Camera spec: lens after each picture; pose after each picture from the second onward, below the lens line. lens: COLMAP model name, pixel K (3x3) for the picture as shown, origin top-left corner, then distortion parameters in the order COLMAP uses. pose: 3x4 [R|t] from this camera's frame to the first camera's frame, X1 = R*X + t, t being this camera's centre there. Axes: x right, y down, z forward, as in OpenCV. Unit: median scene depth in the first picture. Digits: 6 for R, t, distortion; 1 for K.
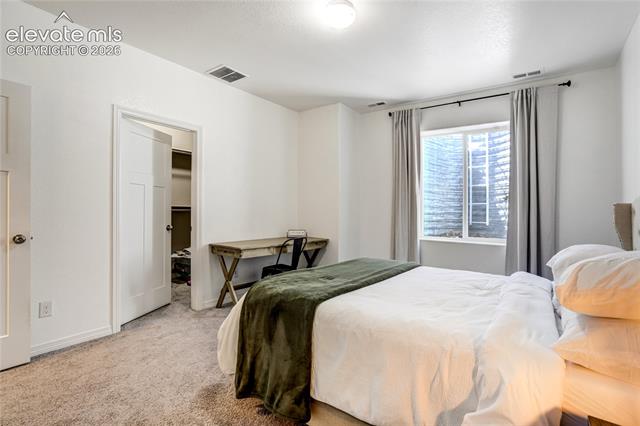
lens RADIAL K [[293.5, 0, 324.8], [0, 293.5, 211.1], [0, 0, 1]] dist [-0.000979, -0.000040]
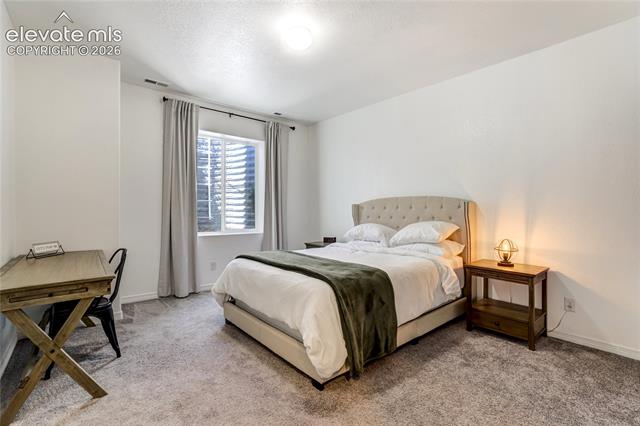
lens RADIAL K [[293.5, 0, 324.8], [0, 293.5, 211.1], [0, 0, 1]] dist [-0.000979, -0.000040]
pose [[0.259478, -0.023118, 0.965472, -0.505932], [0.003915, 0.999730, 0.022886, -0.010483], [-0.965741, -0.002158, 0.259499, 0.298171]]
